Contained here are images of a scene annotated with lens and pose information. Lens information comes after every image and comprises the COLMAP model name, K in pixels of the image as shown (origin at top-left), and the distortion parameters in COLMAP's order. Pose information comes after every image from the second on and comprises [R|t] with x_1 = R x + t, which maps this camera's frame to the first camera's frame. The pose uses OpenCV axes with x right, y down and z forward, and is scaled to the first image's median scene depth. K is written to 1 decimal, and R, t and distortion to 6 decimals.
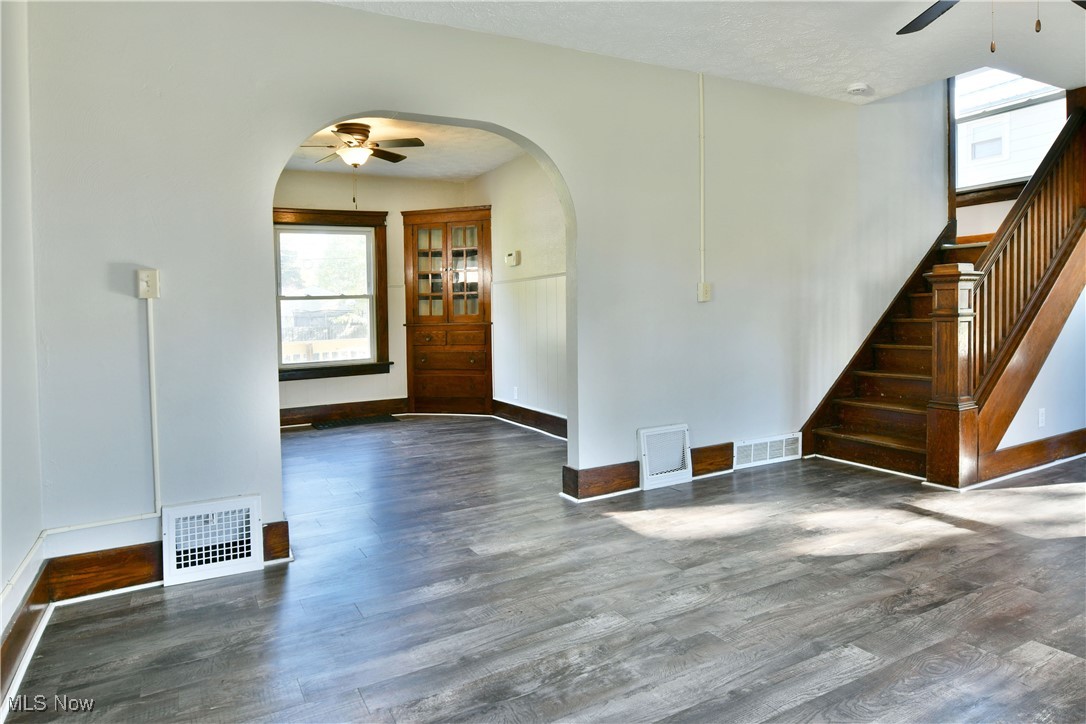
lens RADIAL K [[656.0, 0, 553.0], [0, 656.0, 329.4], [0, 0, 1]] dist [-0.018047, -0.002290]
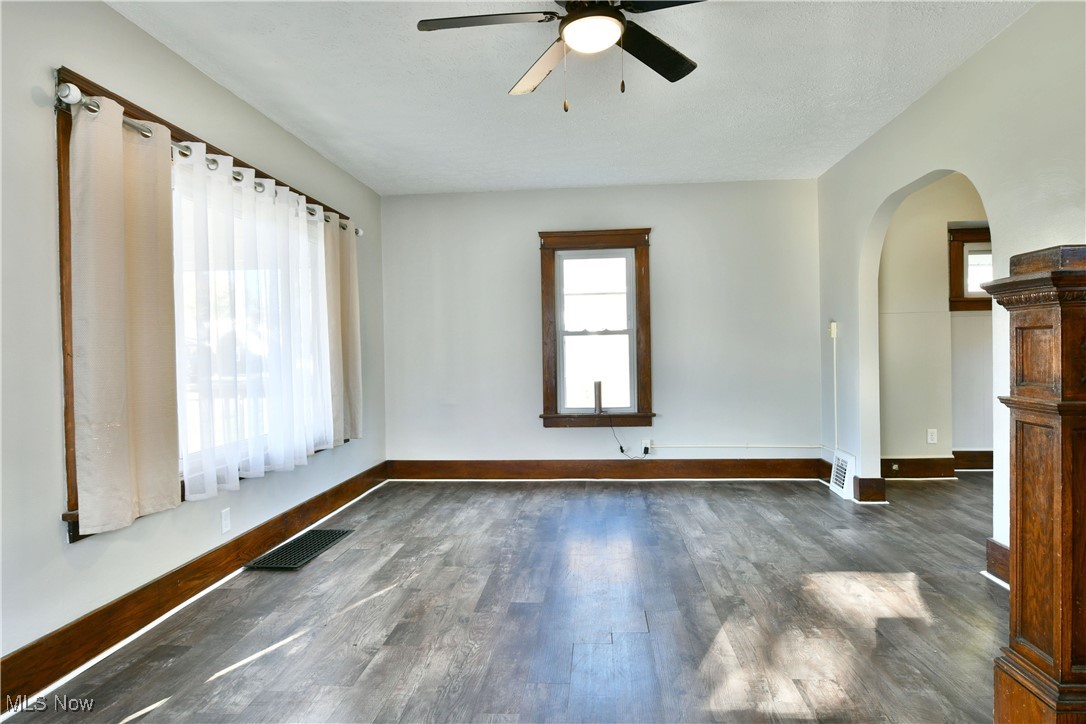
lens RADIAL K [[678.5, 0, 518.2], [0, 678.5, 373.3], [0, 0, 1]] dist [-0.017916, -0.002714]
pose [[-0.580922, 0.063929, -0.811445, 1.411807], [0.010169, 0.997403, 0.071300, -0.082584], [0.813896, 0.033168, -0.580063, 1.313492]]
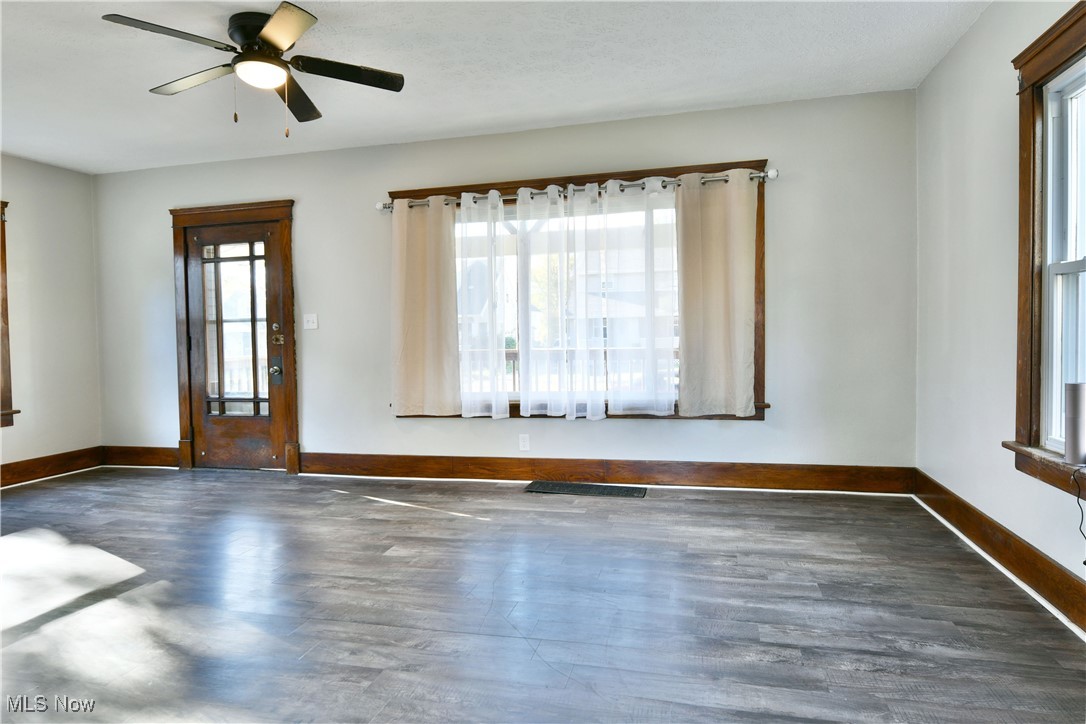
lens RADIAL K [[652.0, 0, 543.0], [0, 652.0, 362.0], [0, 0, 1]] dist [-0.023225, -0.000292]
pose [[-0.718341, 0.014666, 0.695537, -0.459088], [0.067306, 0.996553, 0.048500, -0.020669], [-0.692428, 0.081653, -0.716852, 1.333261]]
